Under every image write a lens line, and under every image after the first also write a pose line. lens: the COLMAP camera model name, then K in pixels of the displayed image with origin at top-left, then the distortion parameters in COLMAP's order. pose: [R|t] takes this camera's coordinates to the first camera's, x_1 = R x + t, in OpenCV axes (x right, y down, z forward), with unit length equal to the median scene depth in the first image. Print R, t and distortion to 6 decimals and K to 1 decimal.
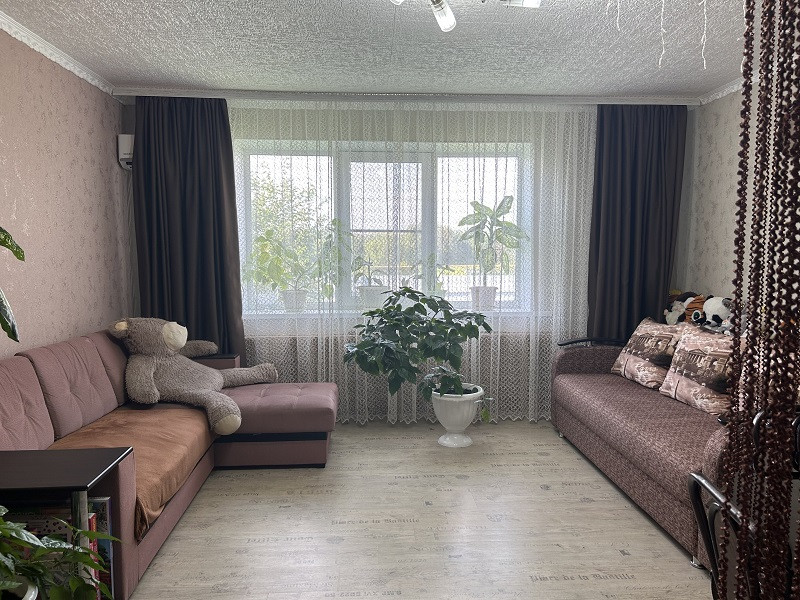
lens RADIAL K [[606.8, 0, 427.2], [0, 606.8, 317.4], [0, 0, 1]] dist [0.043133, -0.052120]
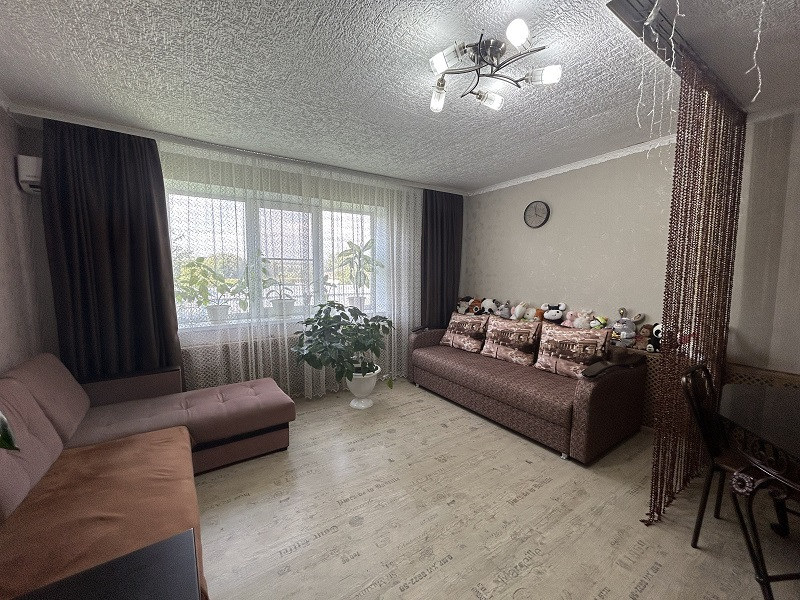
lens RADIAL K [[321.3, 0, 402.3], [0, 321.3, 301.1], [0, 0, 1]] dist [0.000422, 0.001049]
pose [[0.865892, -0.044954, 0.498207, -0.244997], [0.049854, 0.998750, 0.003472, -0.042093], [-0.497741, 0.021831, 0.867051, 0.267438]]
